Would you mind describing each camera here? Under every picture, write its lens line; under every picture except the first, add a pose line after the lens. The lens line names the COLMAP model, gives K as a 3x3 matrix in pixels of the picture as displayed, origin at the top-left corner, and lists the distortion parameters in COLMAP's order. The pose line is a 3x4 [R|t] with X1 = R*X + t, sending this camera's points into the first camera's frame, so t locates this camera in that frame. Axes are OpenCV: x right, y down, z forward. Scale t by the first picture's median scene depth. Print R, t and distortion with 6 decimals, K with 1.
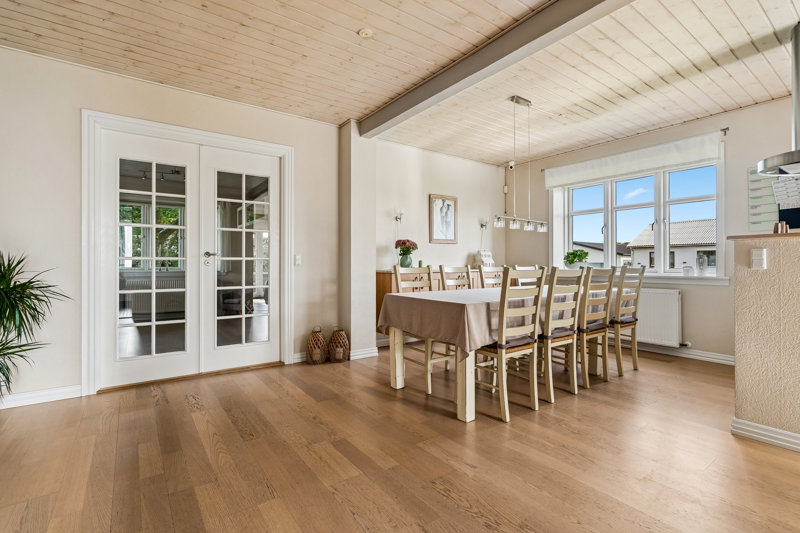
lens RADIAL K [[374.3, 0, 395.7], [0, 374.3, 265.1], [0, 0, 1]] dist [0.001584, 0.001566]
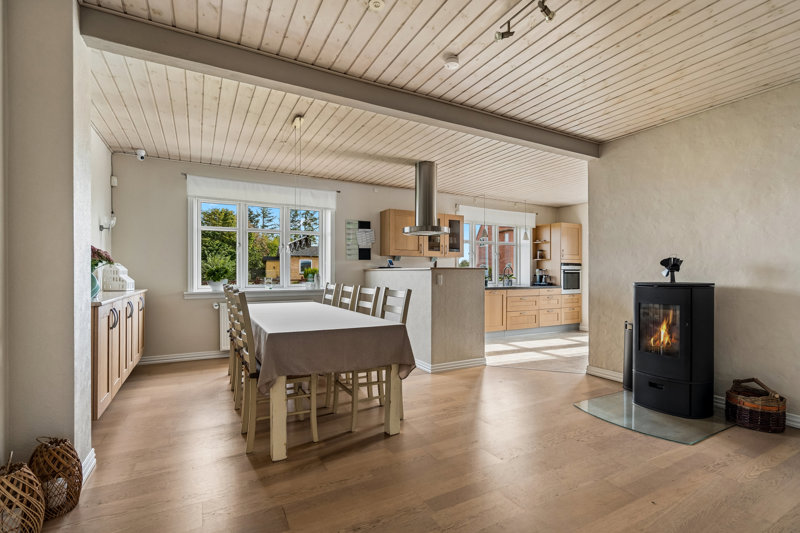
lens RADIAL K [[374.3, 0, 395.0], [0, 374.3, 274.4], [0, 0, 1]] dist [0.001584, 0.001566]
pose [[0.129210, -0.002303, 0.991615, -0.536057], [0.005156, 0.999985, 0.001650, -0.025420], [-0.991604, 0.004899, 0.129220, 0.524374]]
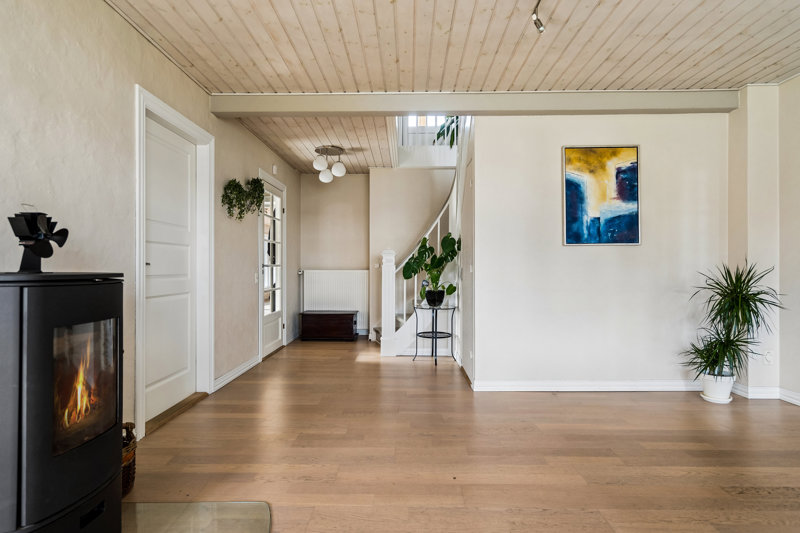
lens RADIAL K [[428.7, 0, 397.3], [0, 428.7, 266.8], [0, 0, 1]] dist [0.004193, 0.004285]
pose [[-0.595030, 0.003196, -0.803697, 0.432953], [-0.005460, 0.999953, 0.008019, -0.015107], [0.803685, 0.009159, -0.594985, 0.532479]]
